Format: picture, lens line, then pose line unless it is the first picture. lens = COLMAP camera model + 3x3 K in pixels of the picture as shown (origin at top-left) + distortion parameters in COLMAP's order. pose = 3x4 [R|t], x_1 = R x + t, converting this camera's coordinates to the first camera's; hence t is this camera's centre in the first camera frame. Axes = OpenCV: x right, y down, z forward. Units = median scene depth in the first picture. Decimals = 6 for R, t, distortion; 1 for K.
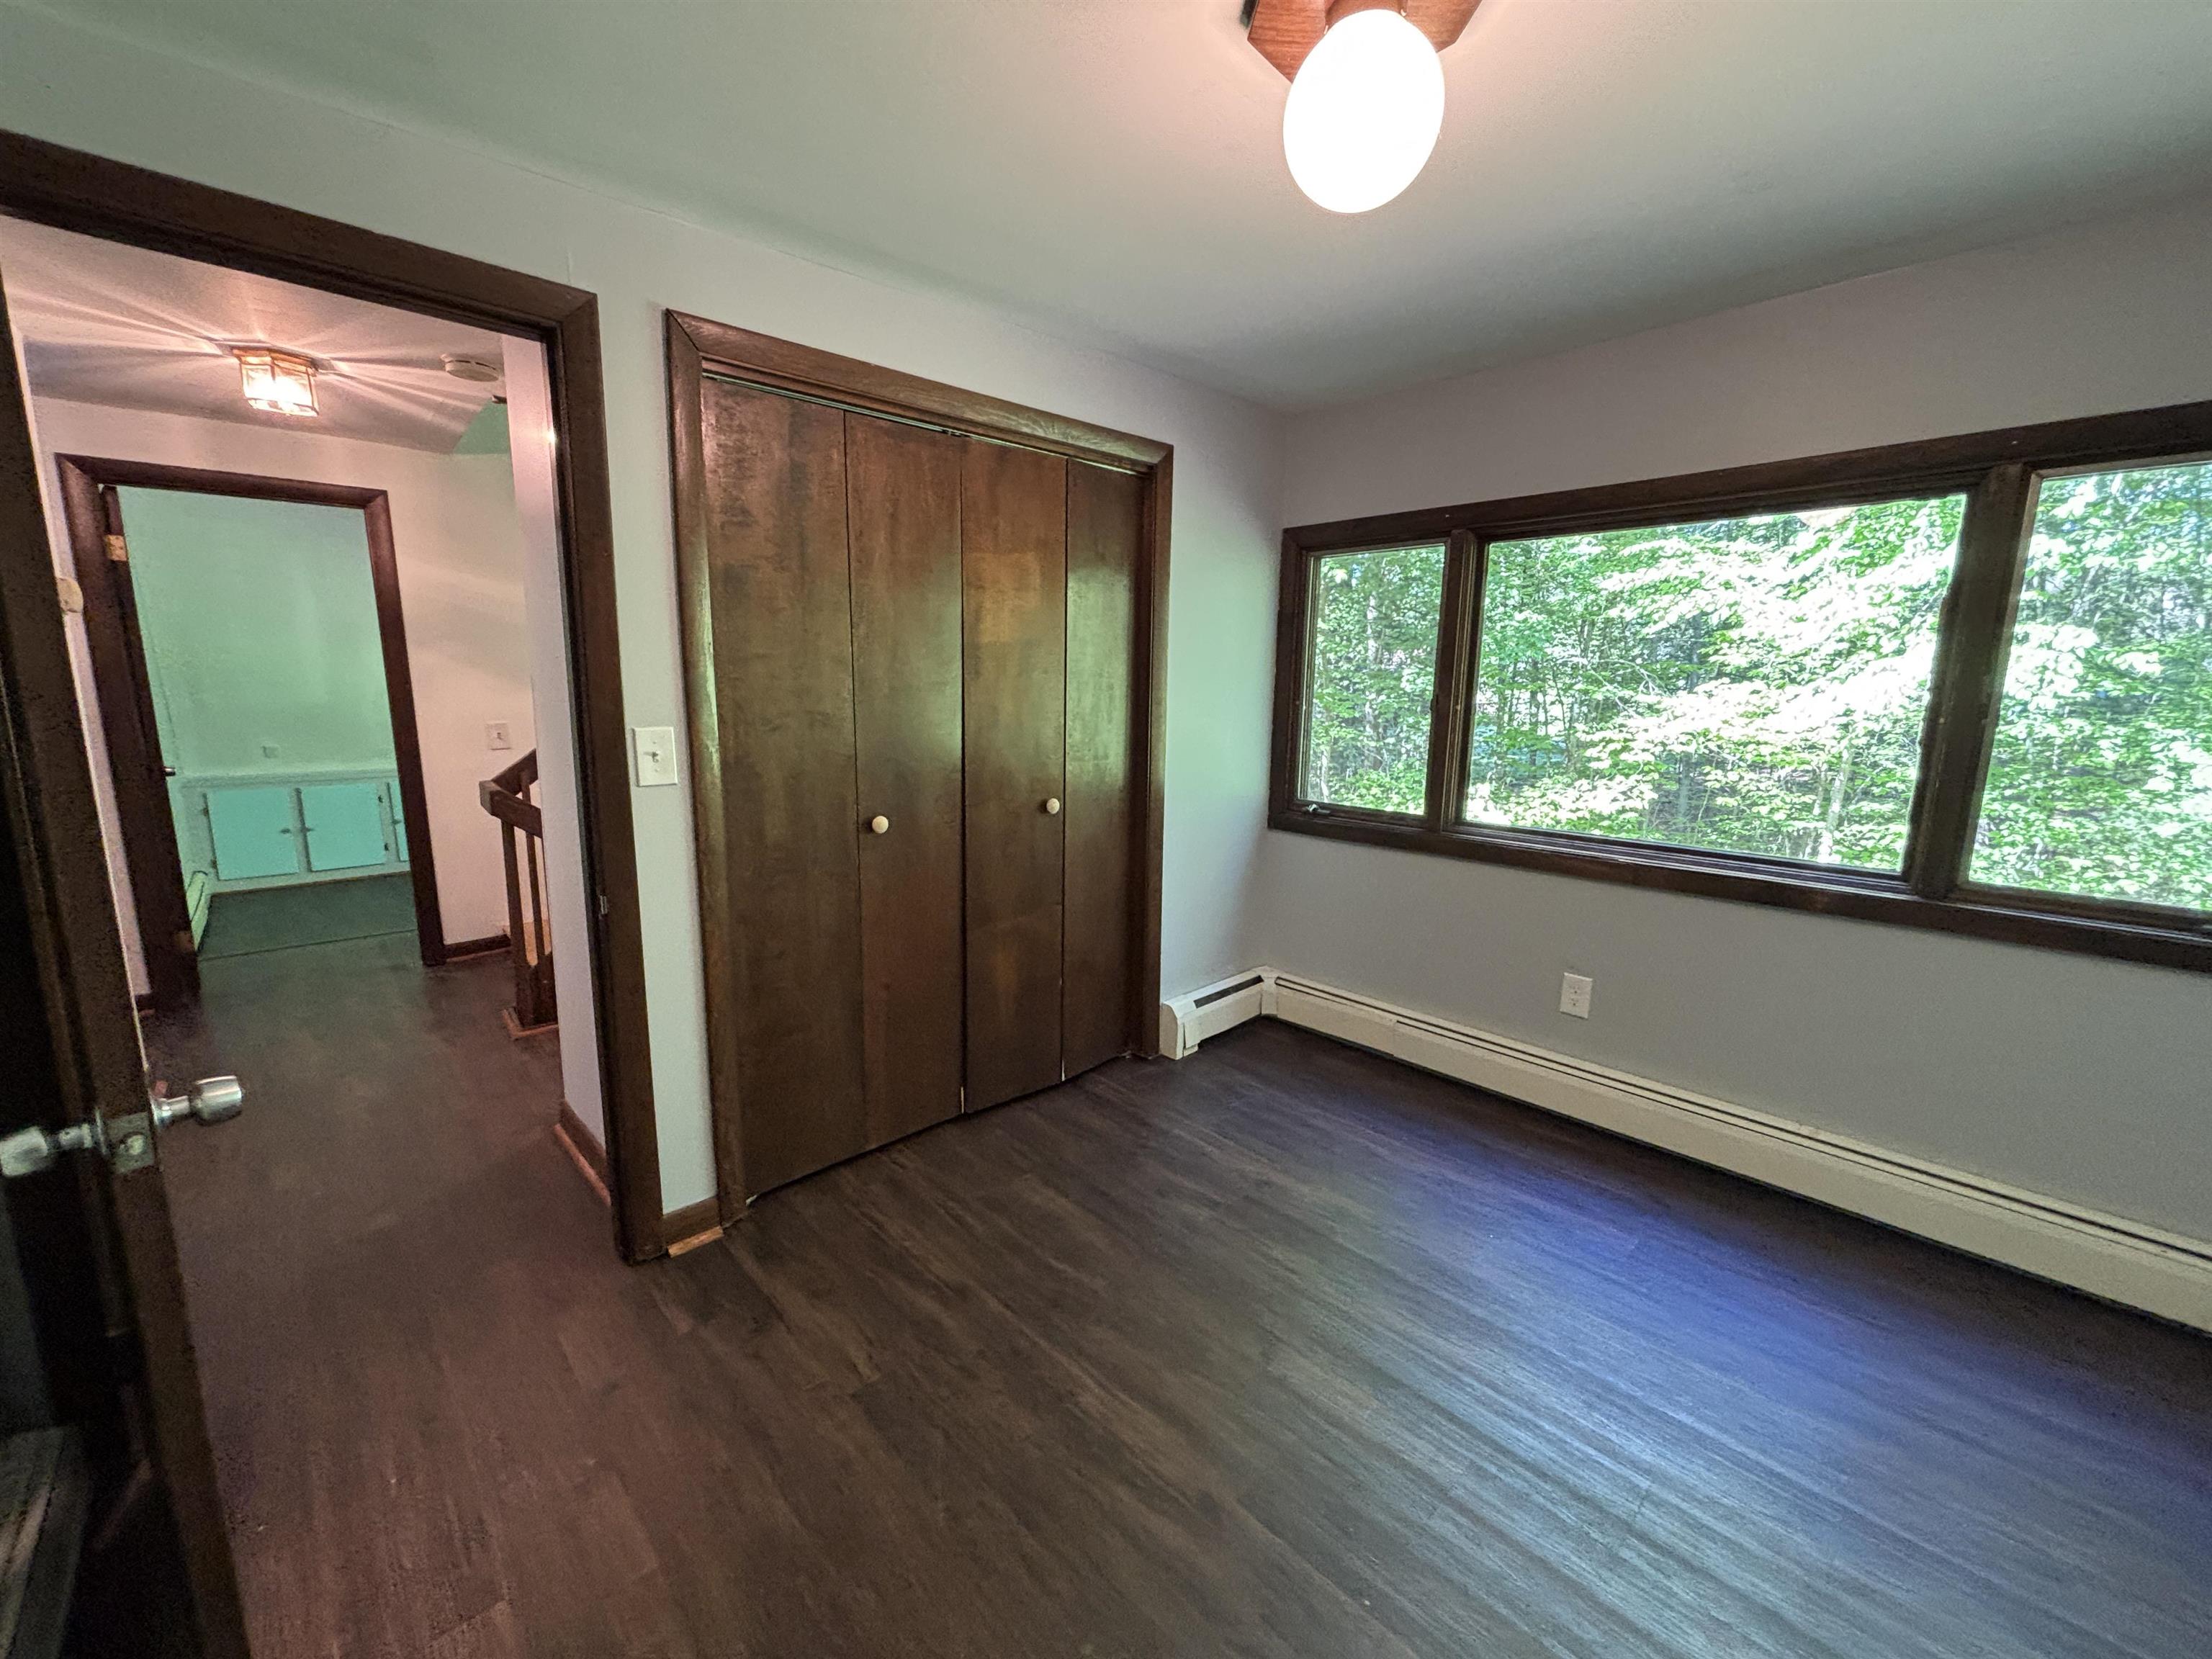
lens RADIAL K [[883.5, 0, 1106.0], [0, 883.5, 829.5], [0, 0, 1]] dist [-0.001476, 0.000001]
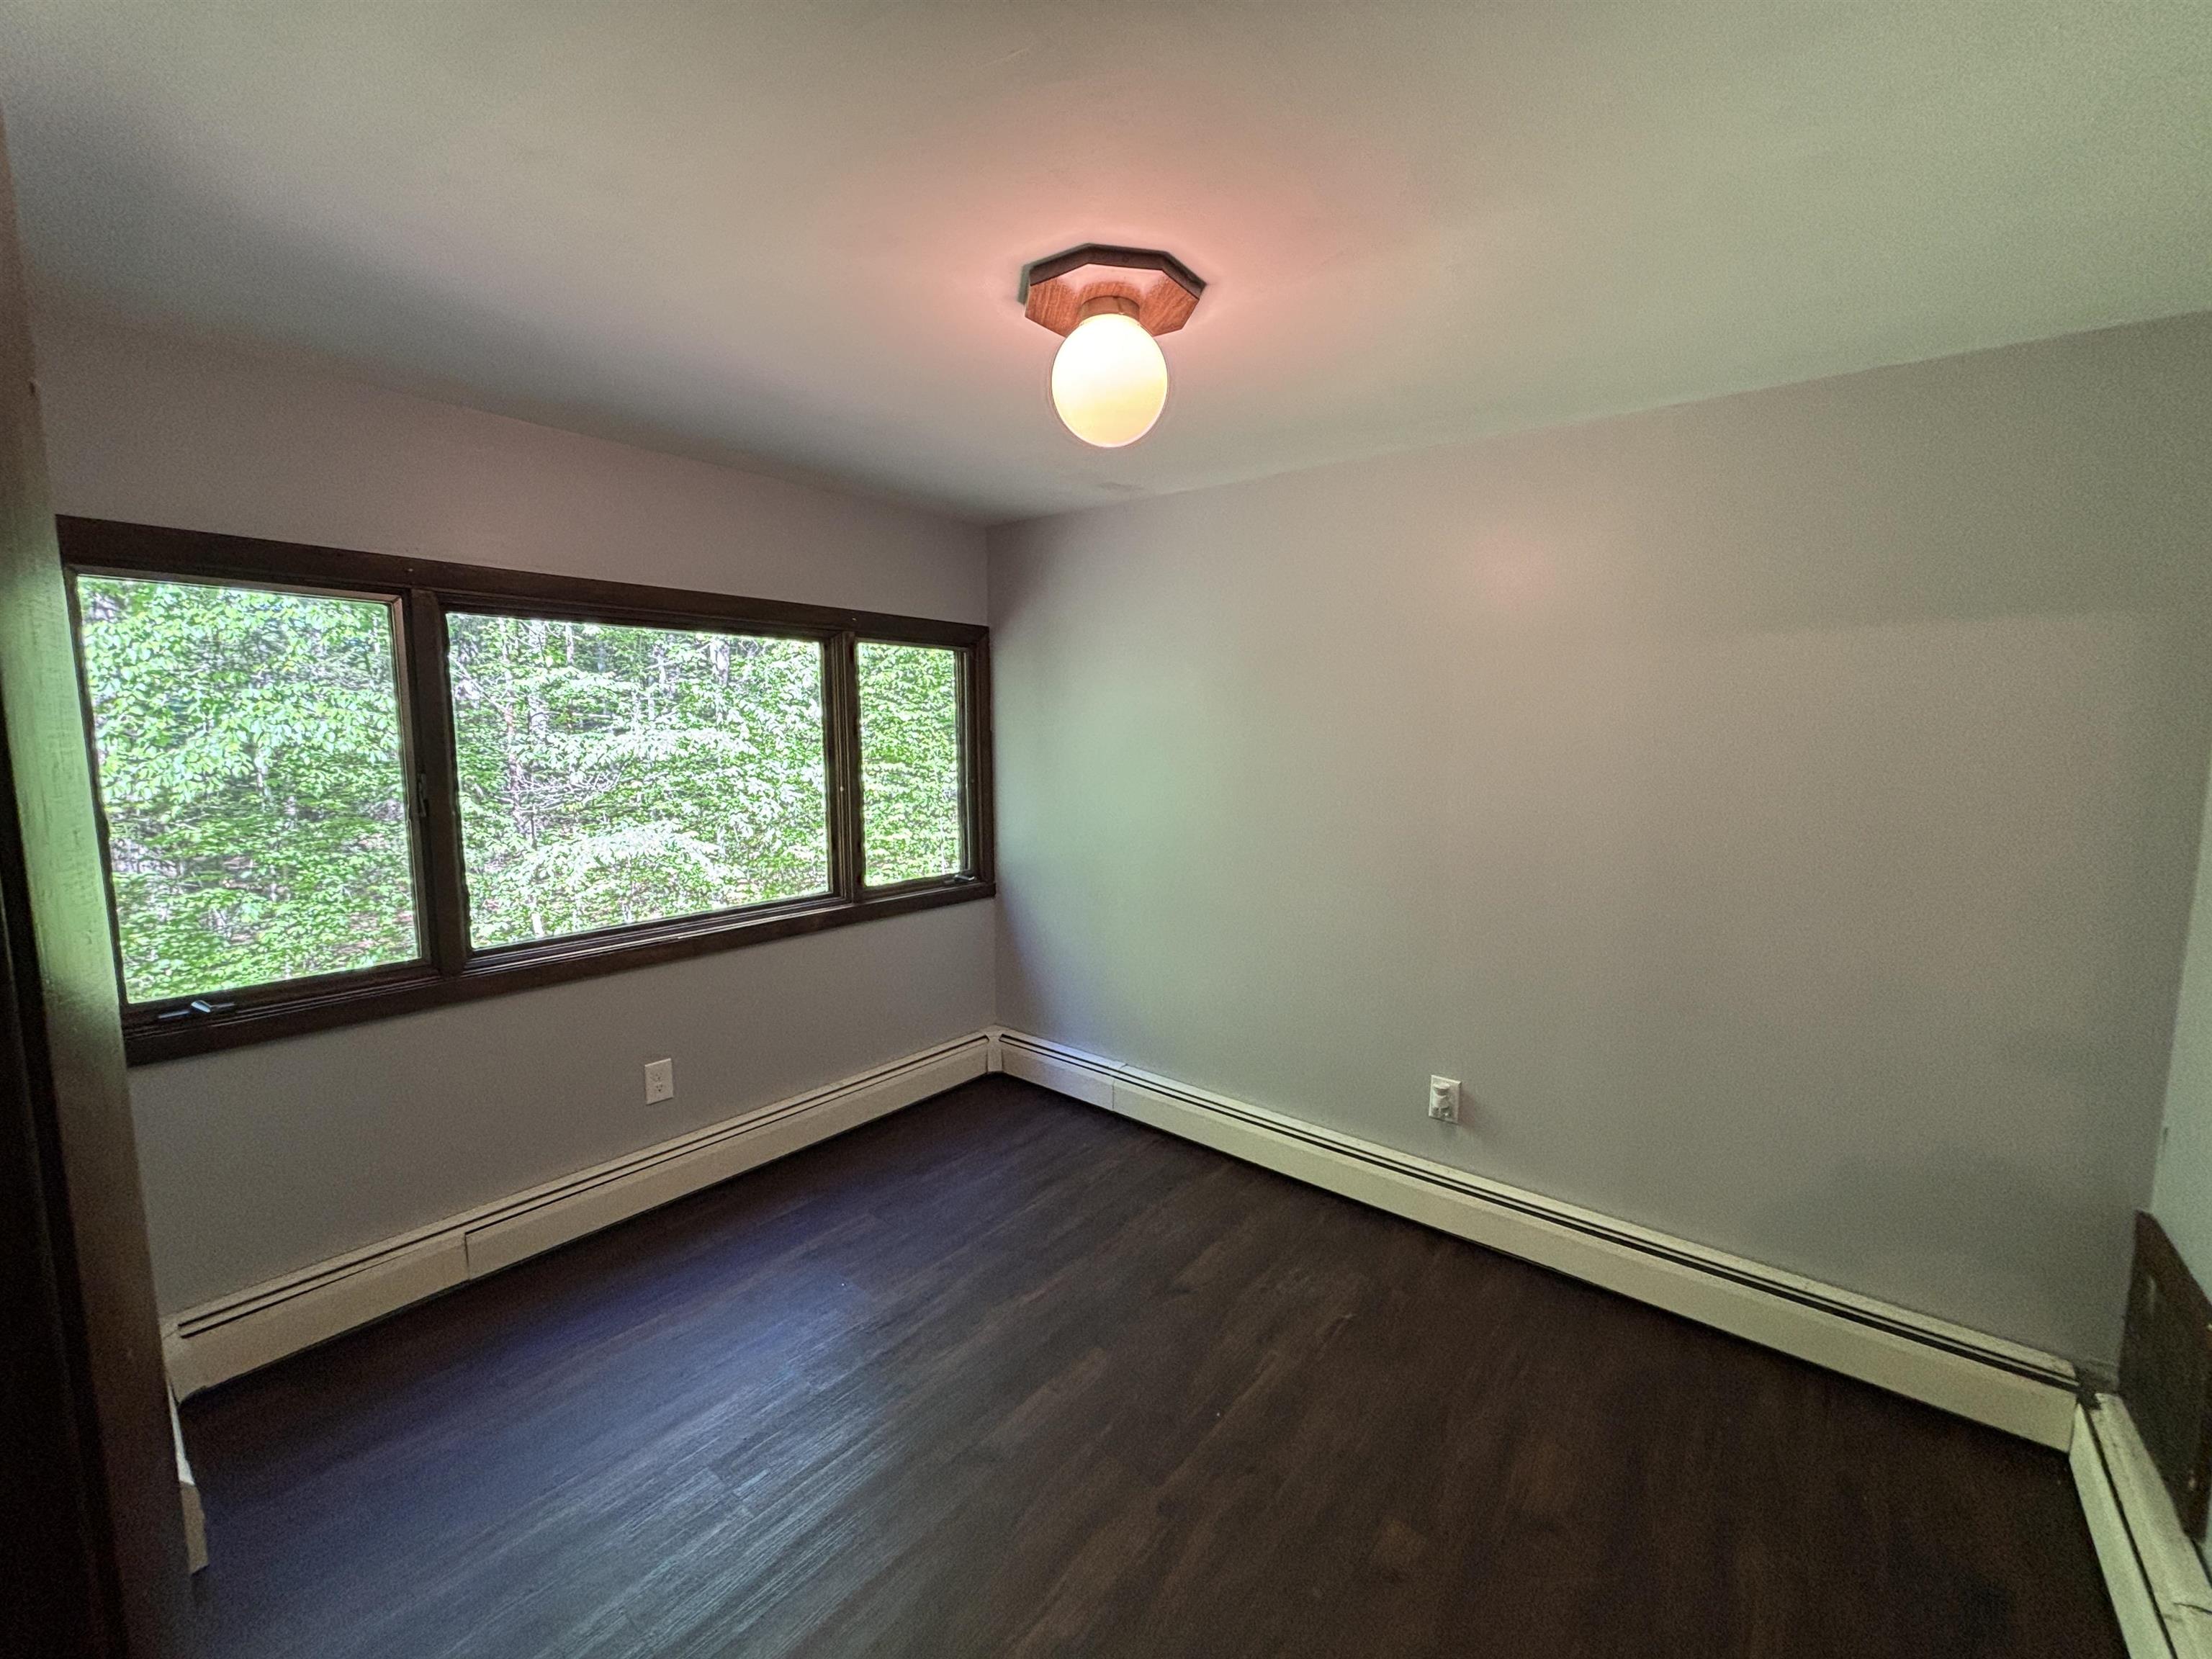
lens RADIAL K [[883.5, 0, 1106.0], [0, 883.5, 829.5], [0, 0, 1]] dist [-0.001476, 0.000001]
pose [[-0.113757, -0.087268, 0.989668, -0.492875], [0.203939, 0.972871, 0.109229, -0.095987], [-0.972352, 0.214257, -0.092874, 0.542724]]
